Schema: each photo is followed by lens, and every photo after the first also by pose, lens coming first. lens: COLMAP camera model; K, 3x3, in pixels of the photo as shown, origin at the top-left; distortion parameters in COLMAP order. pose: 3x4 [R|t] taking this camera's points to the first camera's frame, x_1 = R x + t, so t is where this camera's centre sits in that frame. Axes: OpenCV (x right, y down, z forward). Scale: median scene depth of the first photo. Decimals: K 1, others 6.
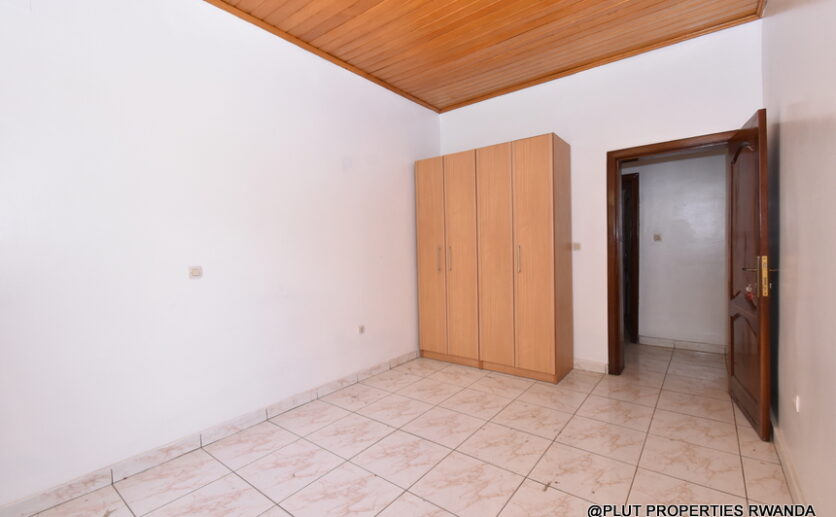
lens RADIAL K [[367.1, 0, 413.3], [0, 367.1, 259.5], [0, 0, 1]] dist [-0.001911, 0.000150]
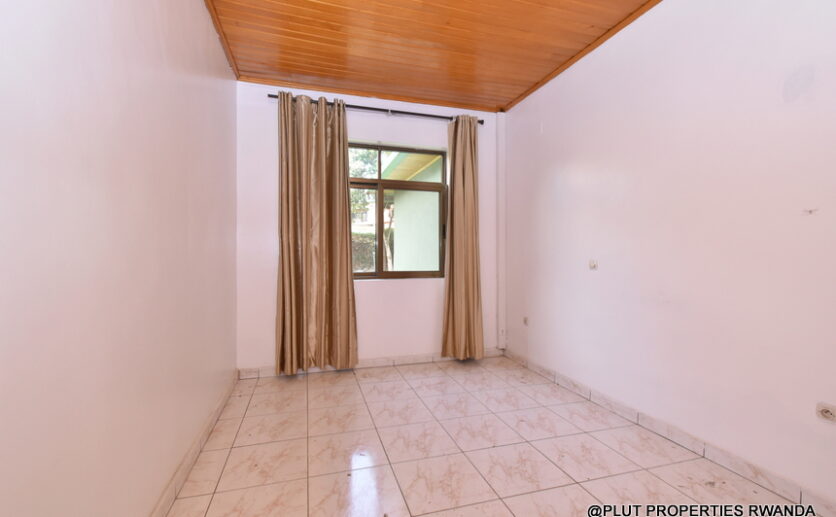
lens RADIAL K [[367.1, 0, 416.5], [0, 367.1, 256.5], [0, 0, 1]] dist [-0.001911, 0.000150]
pose [[-0.577330, 0.028510, -0.816013, 0.802402], [-0.004246, 0.999272, 0.037917, -0.041764], [0.816500, 0.025355, -0.576789, 1.209981]]
